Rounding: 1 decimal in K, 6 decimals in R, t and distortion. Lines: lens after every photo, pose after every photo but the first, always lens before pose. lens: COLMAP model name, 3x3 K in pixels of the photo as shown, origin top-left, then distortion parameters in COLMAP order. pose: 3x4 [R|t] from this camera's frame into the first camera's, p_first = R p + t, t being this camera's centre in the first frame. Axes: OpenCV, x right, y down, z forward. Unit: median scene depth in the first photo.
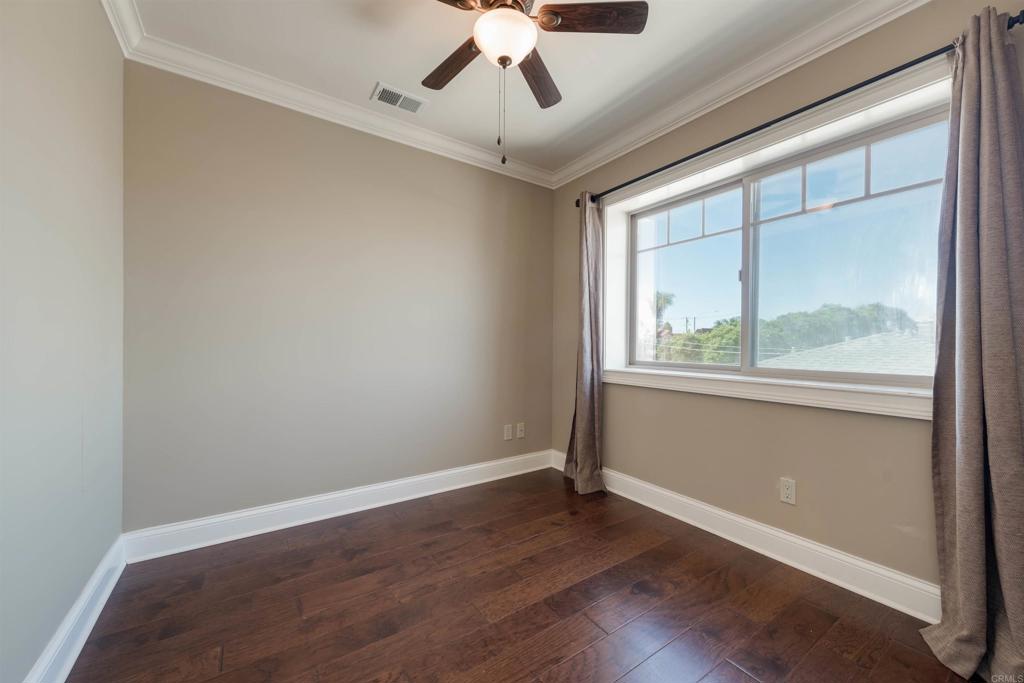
lens RADIAL K [[388.7, 0, 514.1], [0, 388.7, 340.9], [0, 0, 1]] dist [0.000393, 0.000017]
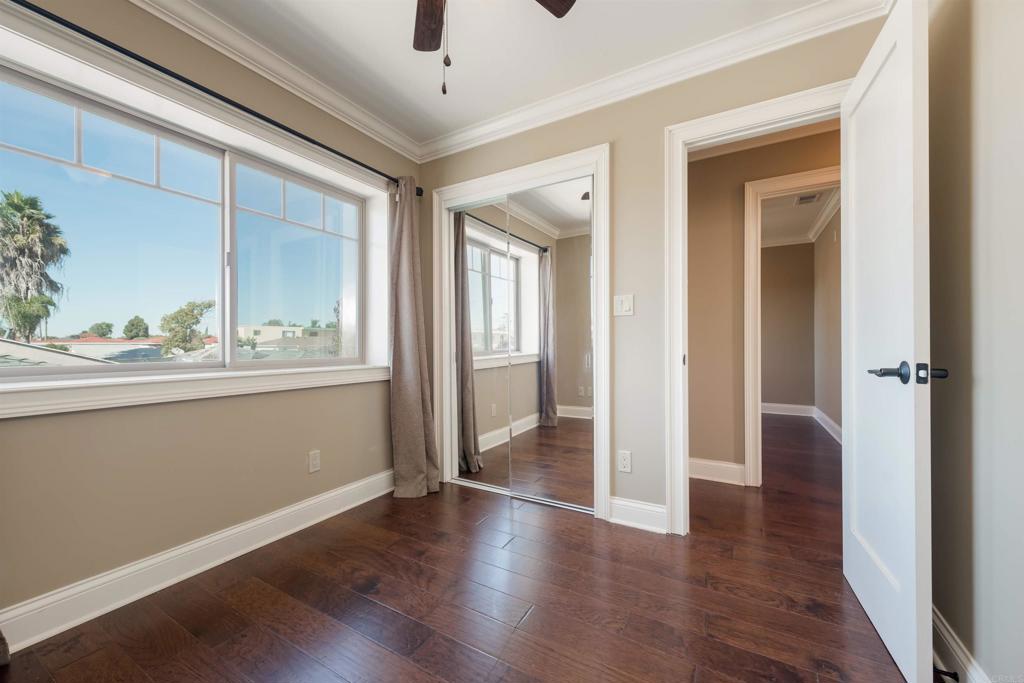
lens RADIAL K [[388.7, 0, 514.1], [0, 388.7, 340.9], [0, 0, 1]] dist [0.000393, 0.000017]
pose [[-0.429709, -0.008794, 0.902925, -0.621180], [-0.013607, 0.999902, 0.003263, 0.007783], [-0.902865, -0.010883, -0.429786, 0.966750]]
